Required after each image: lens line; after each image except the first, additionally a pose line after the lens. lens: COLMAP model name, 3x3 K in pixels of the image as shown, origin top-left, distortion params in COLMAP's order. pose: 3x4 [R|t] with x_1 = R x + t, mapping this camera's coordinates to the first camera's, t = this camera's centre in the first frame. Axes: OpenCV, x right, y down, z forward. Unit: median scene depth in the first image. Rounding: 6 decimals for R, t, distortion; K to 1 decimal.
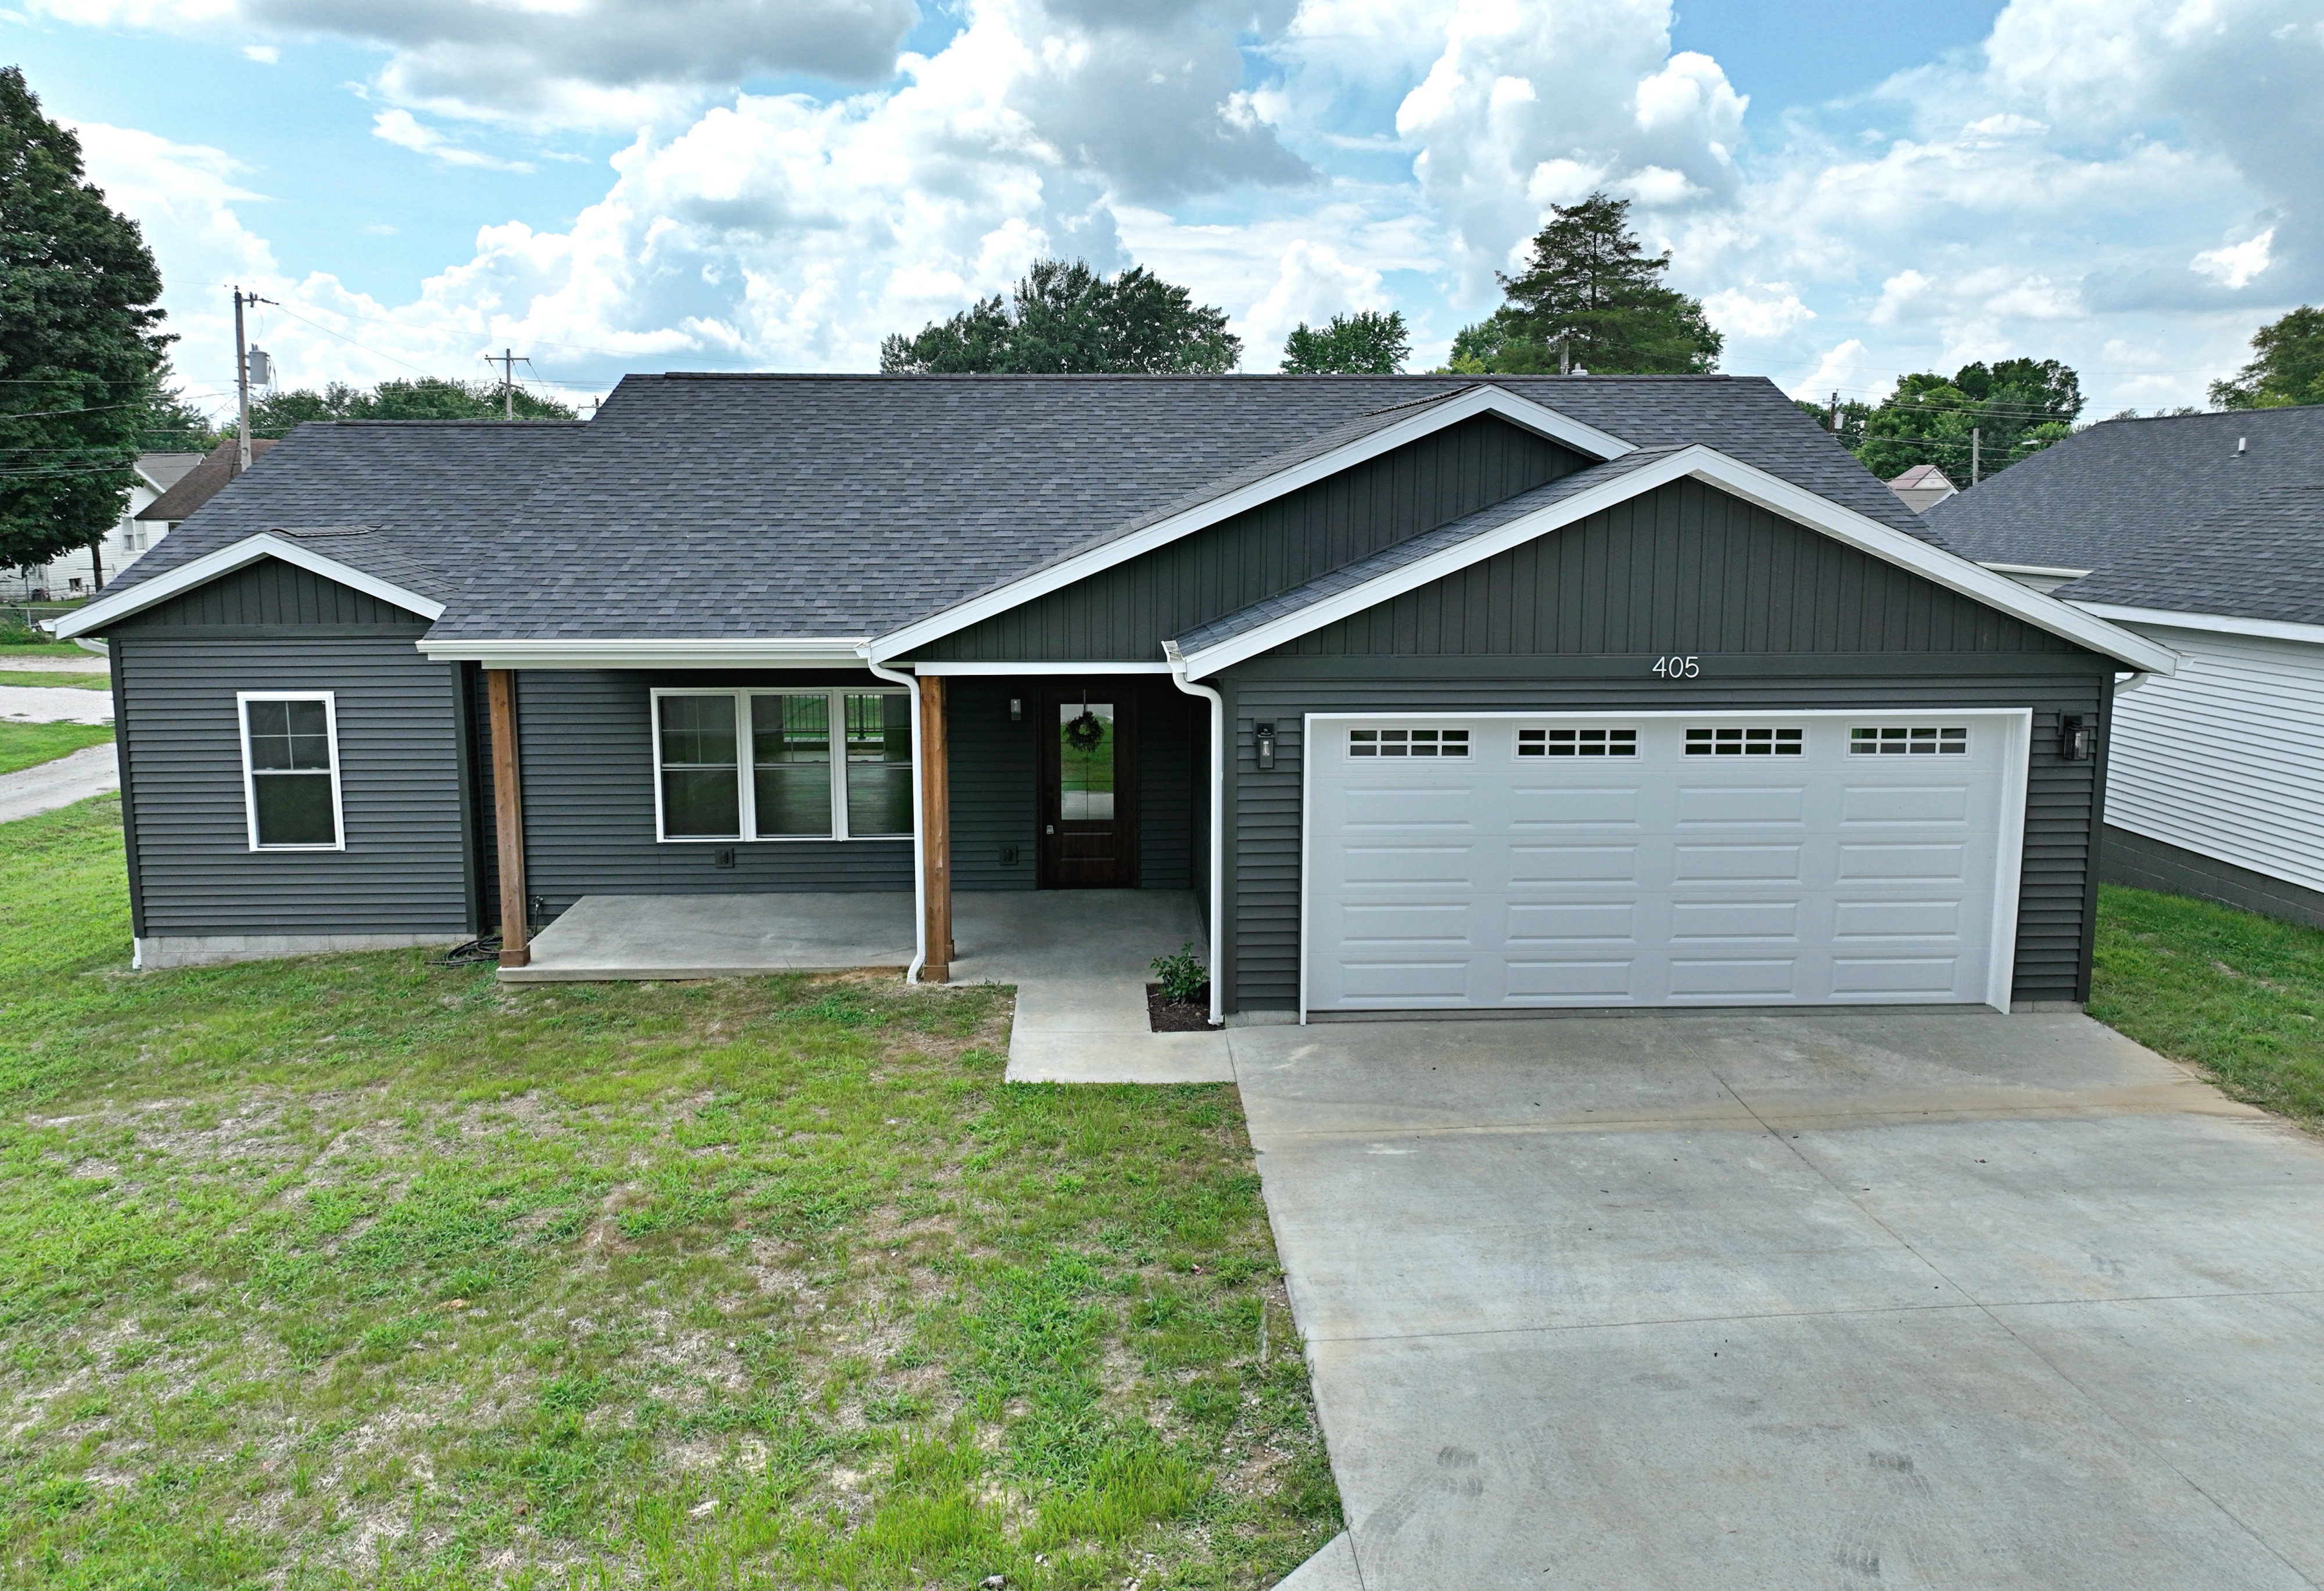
lens RADIAL K [[1614.0, 0, 1163.0], [0, 1614.0, 715.3], [0, 0, 1]] dist [0.007285, 0.004546]
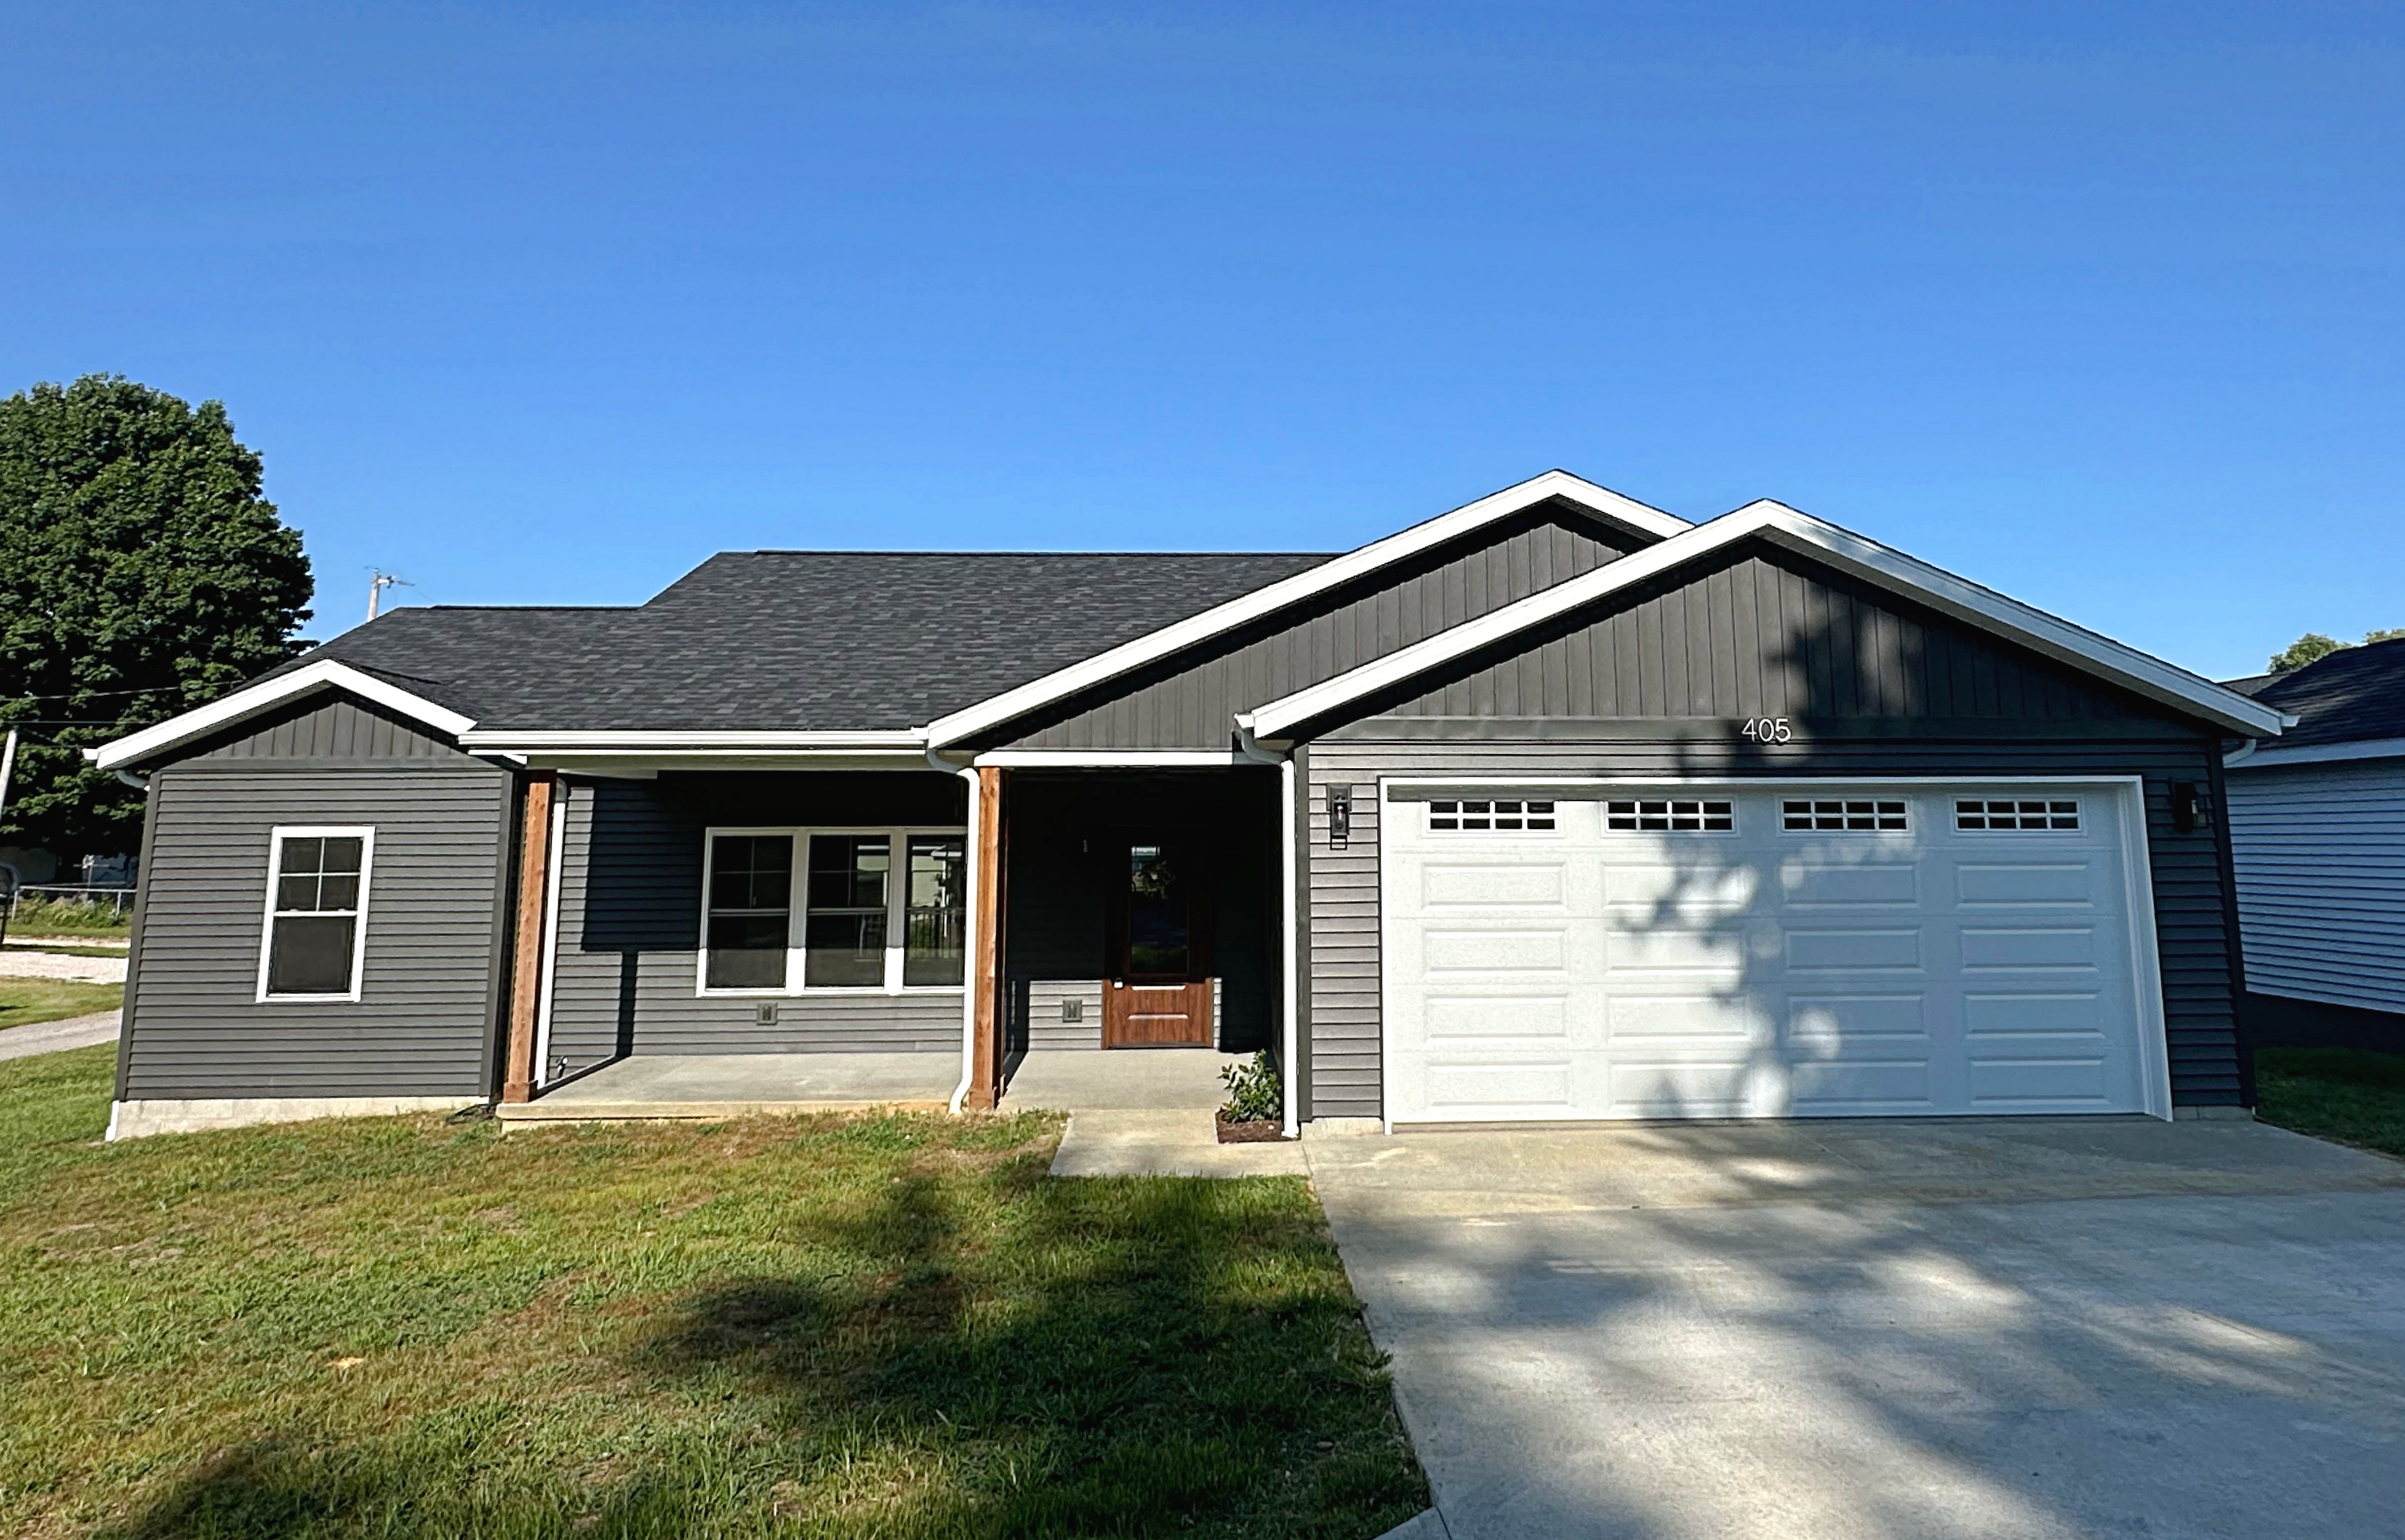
lens RADIAL K [[1503.8, 0, 1285.6], [0, 1503.8, 765.8], [0, 0, 1]] dist [0.002377, 0.000177]
pose [[0.999970, -0.004078, 0.006598, 0.023731], [0.005842, 0.955508, -0.294908, 0.226311], [-0.005102, 0.294938, 0.955503, 0.137582]]
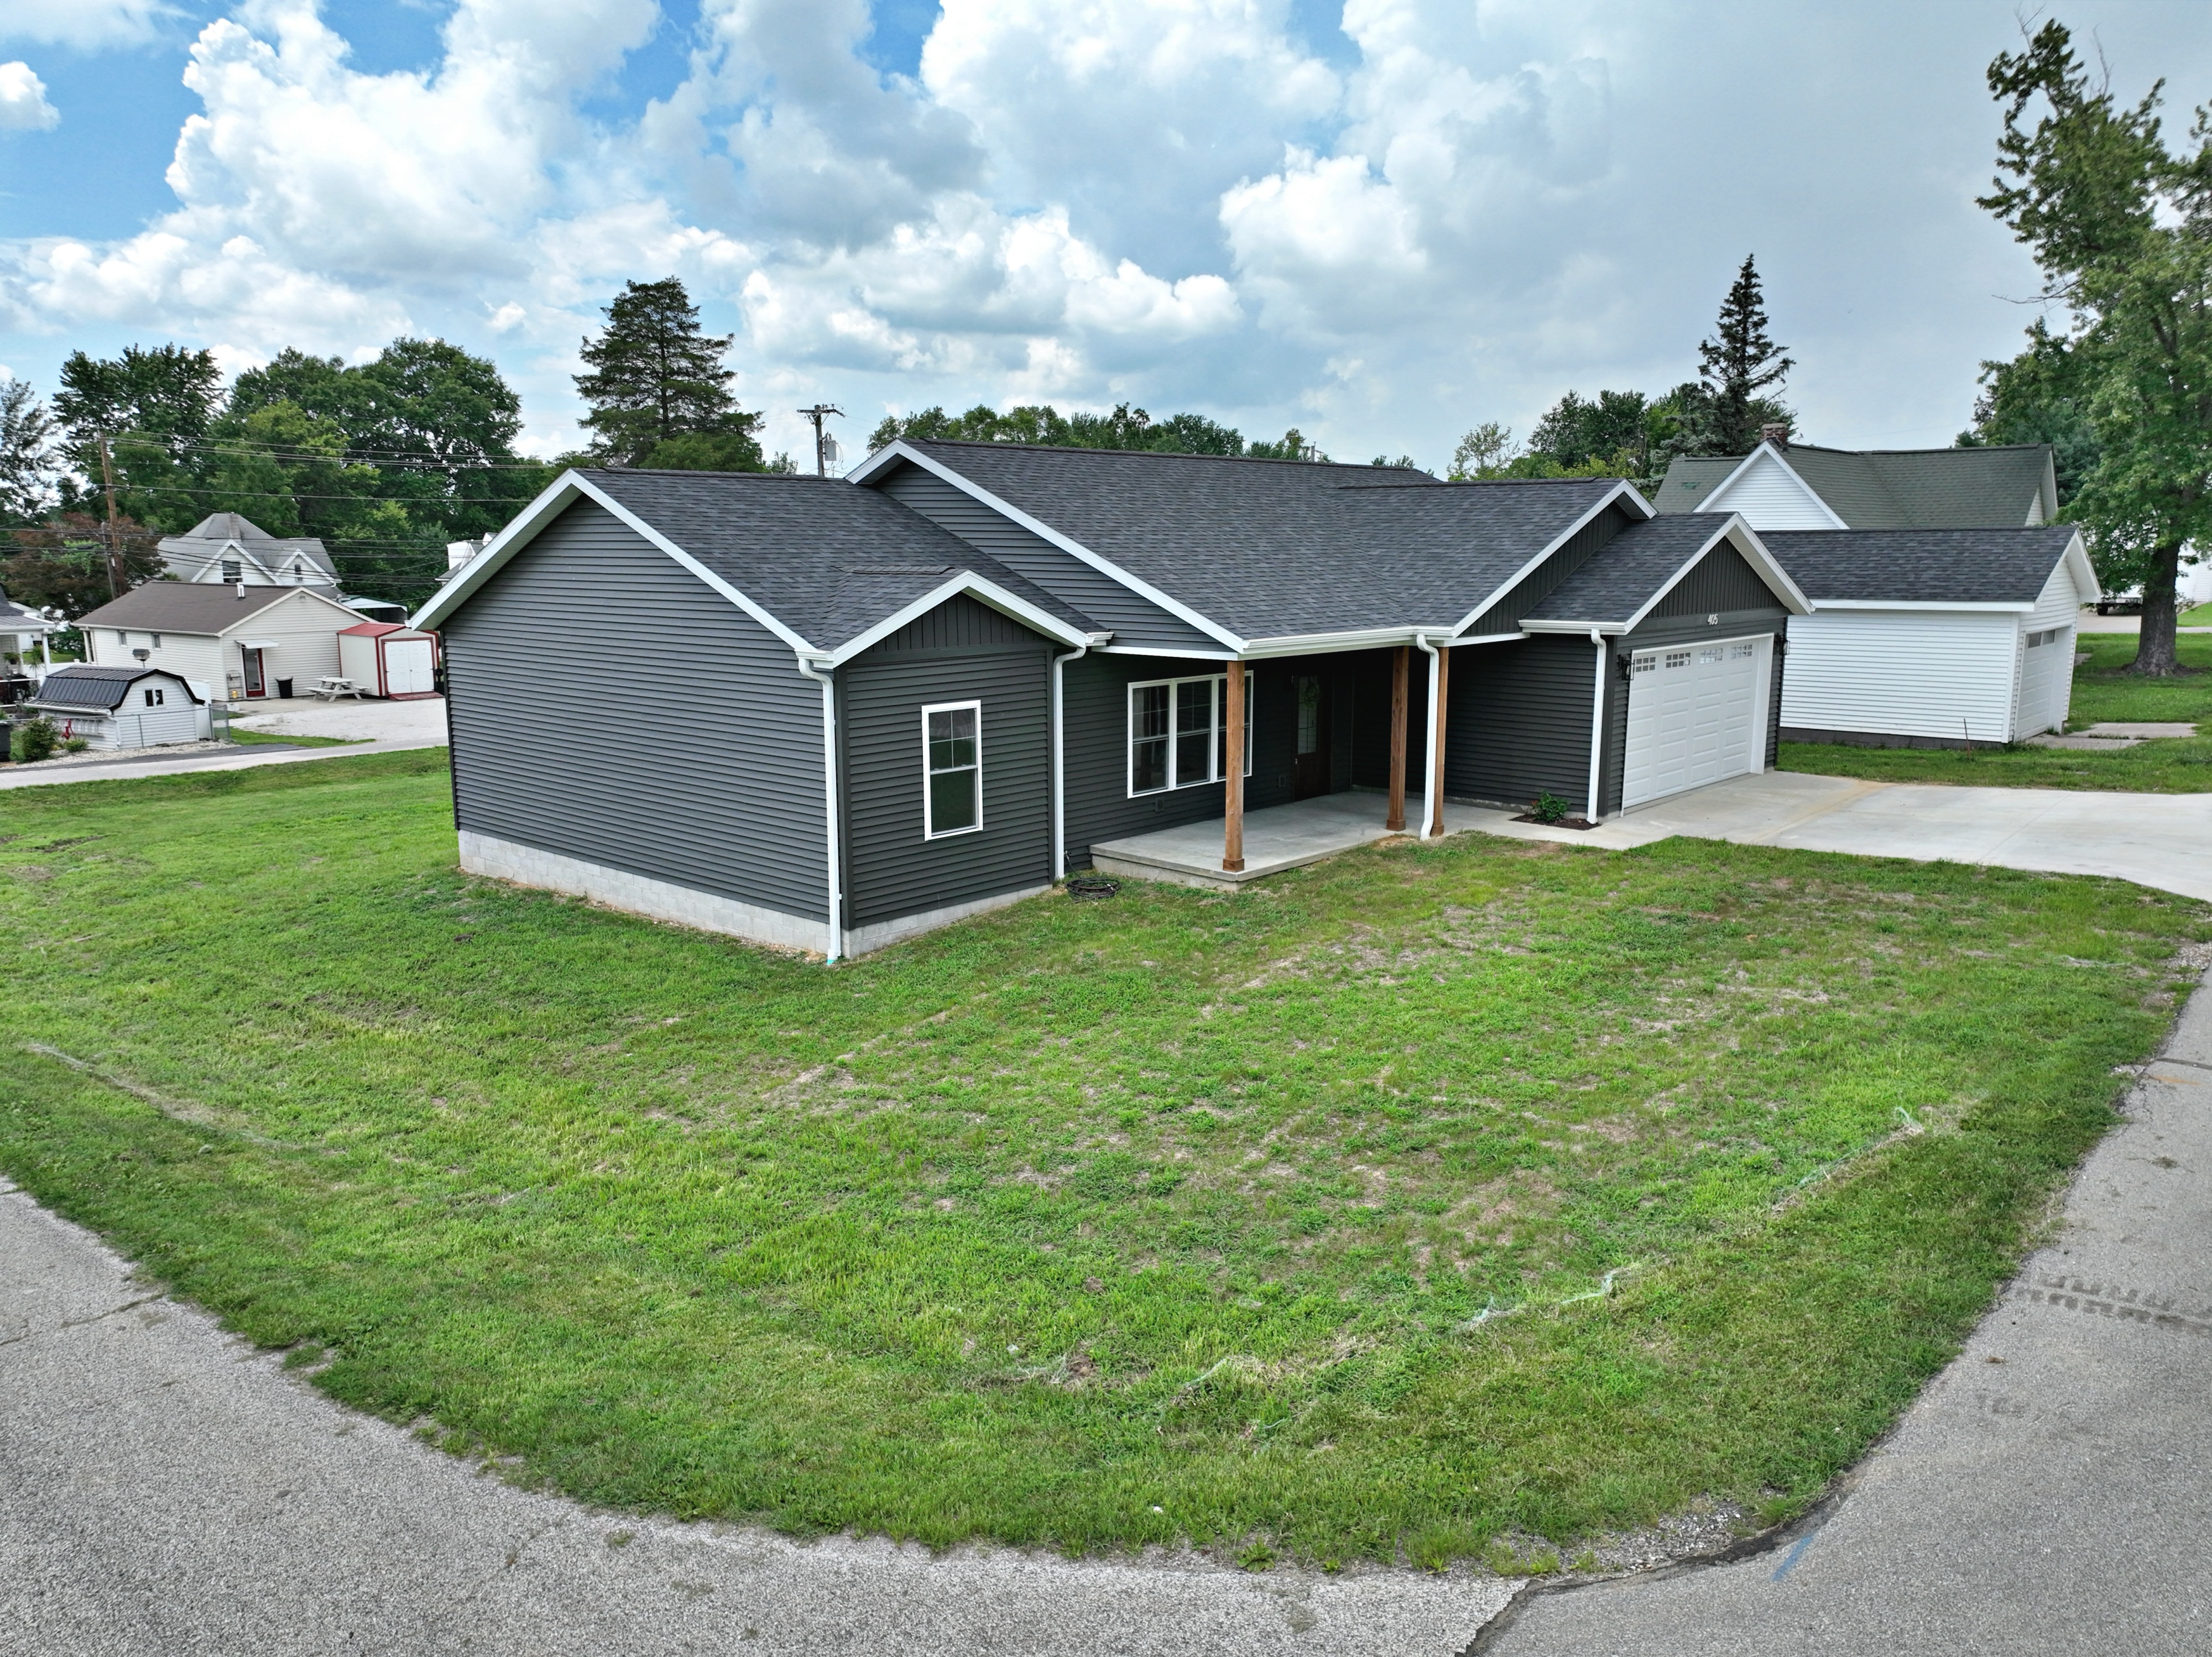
lens RADIAL K [[1567.2, 0, 1106.0], [0, 1567.2, 828.5], [0, 0, 1]] dist [0.001963, 0.008457]
pose [[0.706434, -0.128801, 0.695961, -1.346114], [0.100842, 0.991587, 0.081153, -0.005161], [-0.700558, 0.012853, 0.713479, 0.082369]]
